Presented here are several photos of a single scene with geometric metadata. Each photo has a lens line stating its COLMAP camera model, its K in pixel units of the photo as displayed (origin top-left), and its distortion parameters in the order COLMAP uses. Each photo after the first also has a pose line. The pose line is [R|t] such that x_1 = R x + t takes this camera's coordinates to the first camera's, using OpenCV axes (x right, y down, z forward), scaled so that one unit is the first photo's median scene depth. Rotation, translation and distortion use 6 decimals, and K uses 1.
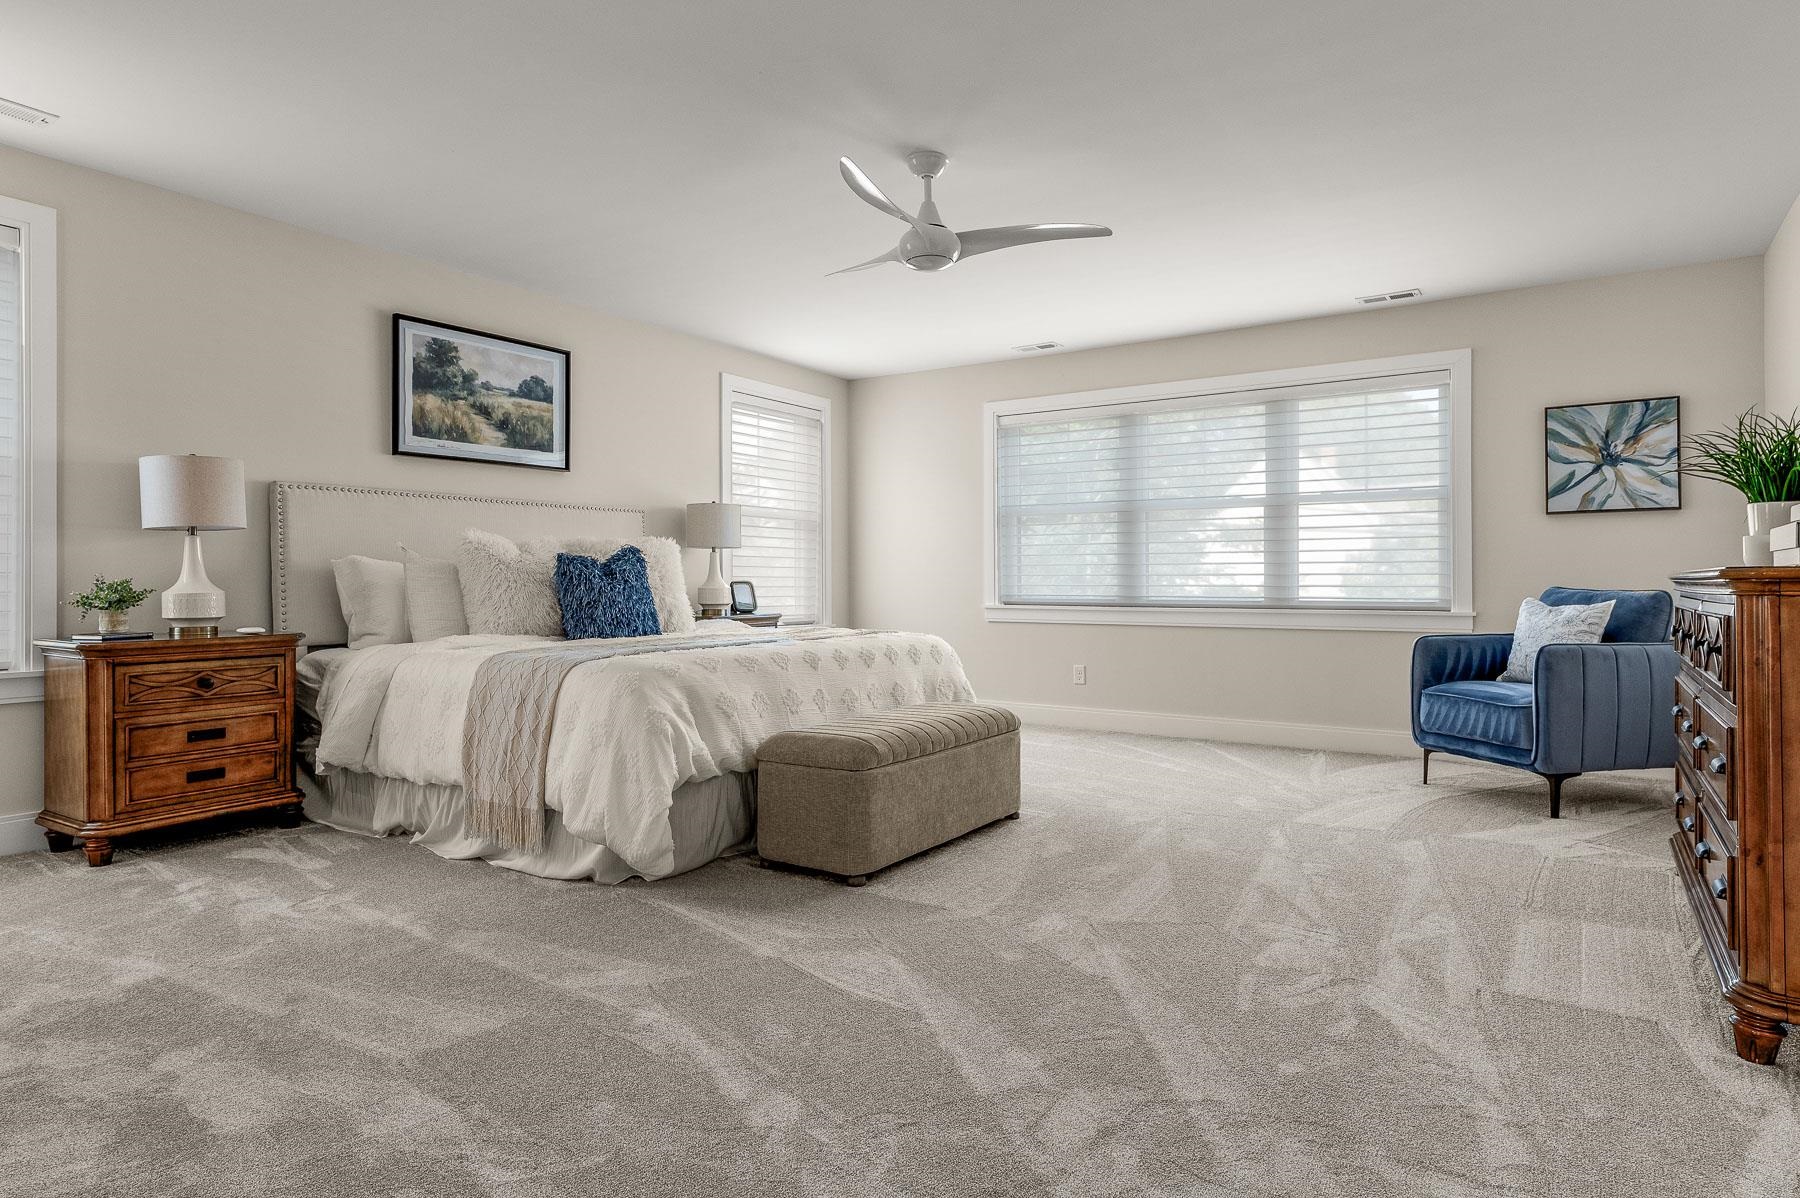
lens RADIAL K [[1040.8, 0, 900.0], [0, 1040.8, 592.0], [0, 0, 1]] dist [0.028257, -0.006743]
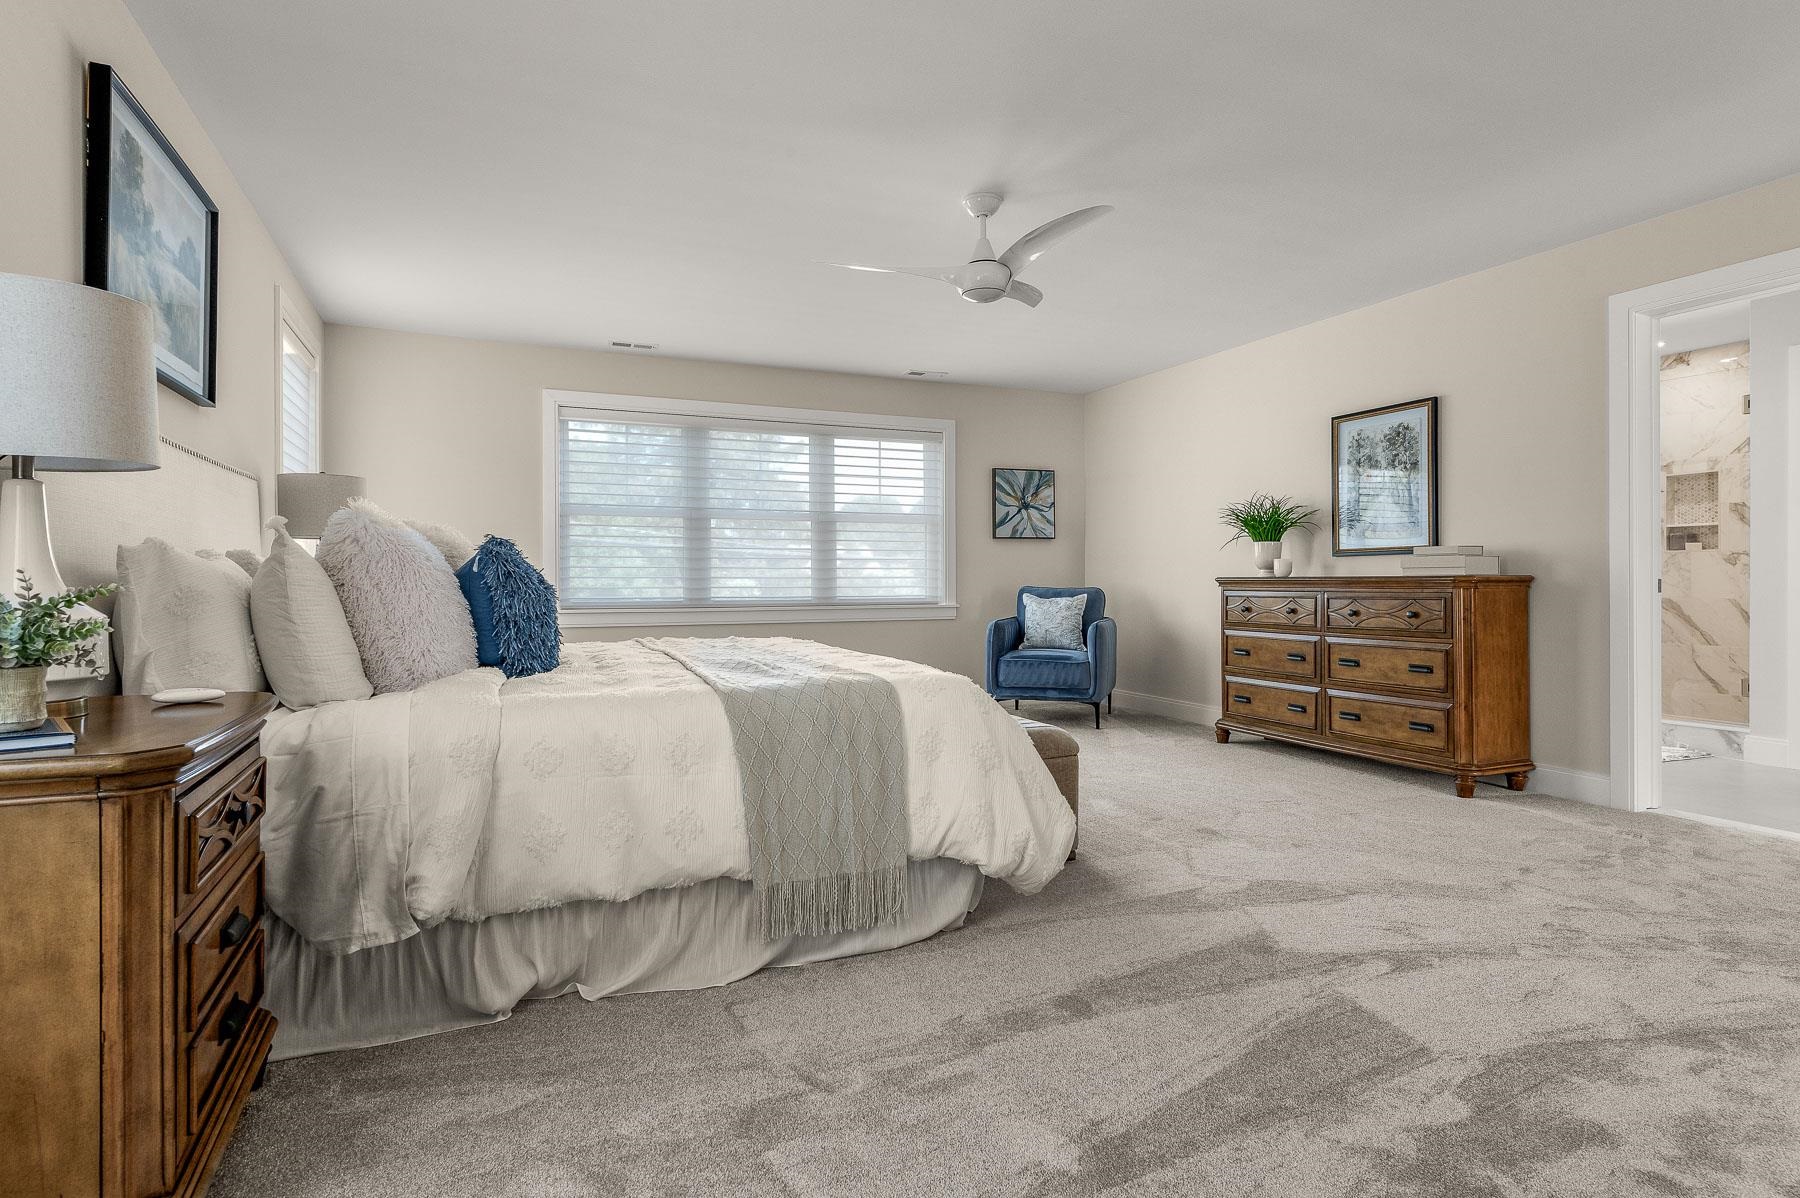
lens RADIAL K [[949.8, 0, 903.2], [0, 949.8, 586.6], [0, 0, 1]] dist [-0.004033, -0.003640]
pose [[0.527801, -0.004648, 0.849356, -0.629292], [0.013962, 0.999897, -0.003205, -0.002273], [-0.849254, 0.013550, 0.527811, 0.401229]]
